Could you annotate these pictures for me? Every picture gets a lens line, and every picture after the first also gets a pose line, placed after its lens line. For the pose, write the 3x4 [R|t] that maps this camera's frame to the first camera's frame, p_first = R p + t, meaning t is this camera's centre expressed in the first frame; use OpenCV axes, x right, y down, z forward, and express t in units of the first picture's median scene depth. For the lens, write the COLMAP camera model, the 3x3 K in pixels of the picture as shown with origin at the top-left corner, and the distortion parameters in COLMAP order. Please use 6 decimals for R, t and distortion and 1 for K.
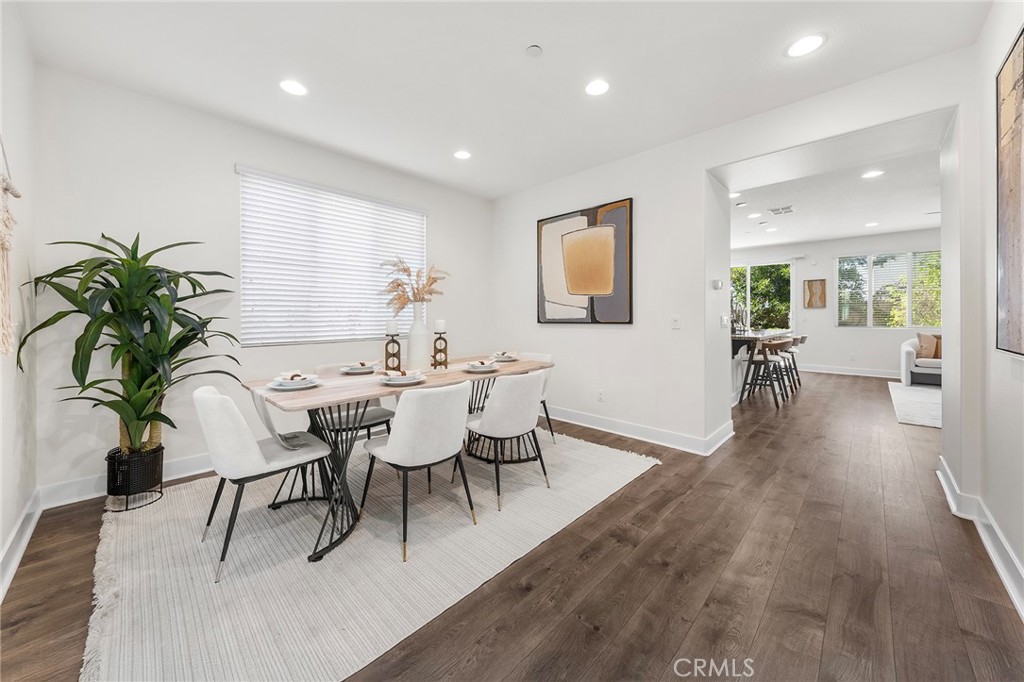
lens RADIAL K [[370.9, 0, 511.3], [0, 370.9, 312.8], [0, 0, 1]] dist [0.015473, -0.003179]
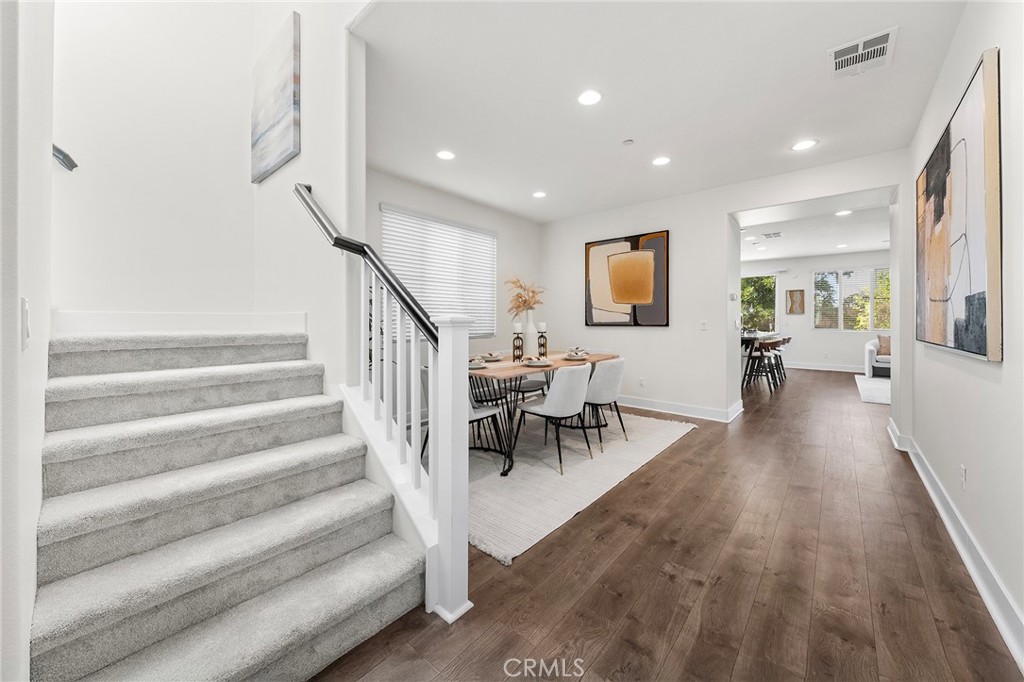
lens RADIAL K [[375.5, 0, 512.0], [0, 375.5, 315.2], [0, 0, 1]] dist [0.017825, -0.000074]
pose [[0.998508, 0.003780, 0.054480, -0.274854], [-0.003565, 0.999985, -0.004038, -0.001565], [-0.054494, 0.003838, 0.998507, -0.273307]]
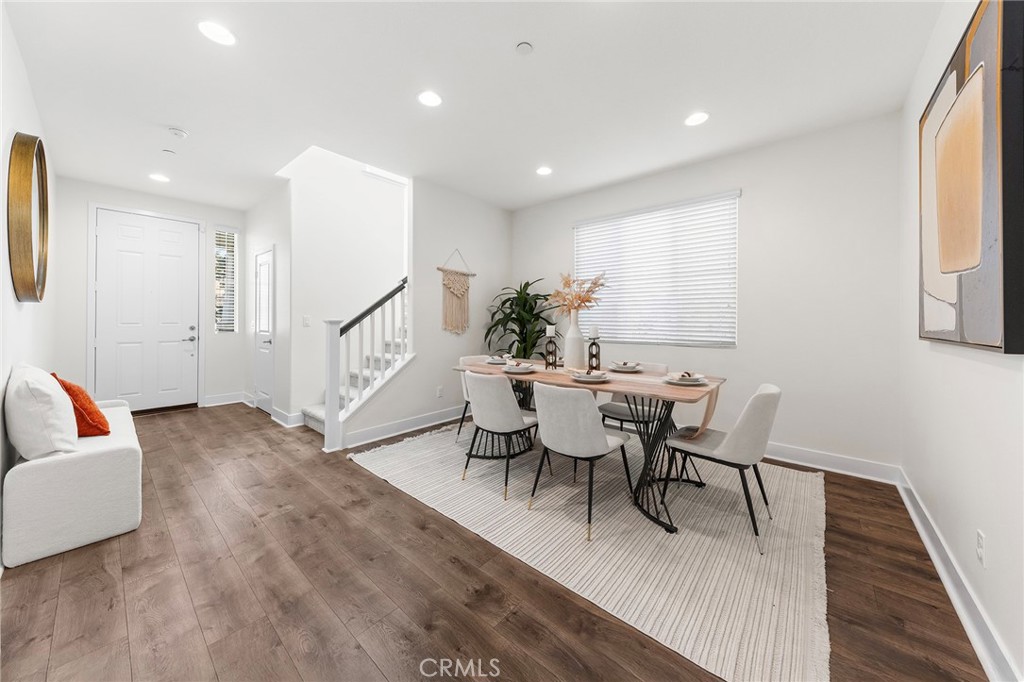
lens RADIAL K [[347.5, 0, 512.0], [0, 347.5, 316.6], [0, 0, 1]] dist [0.007068, -0.000013]
pose [[0.059876, -0.002112, -0.998204, 0.546141], [0.005068, 0.999986, -0.001812, -0.003676], [0.998193, -0.004950, 0.059886, 0.522310]]
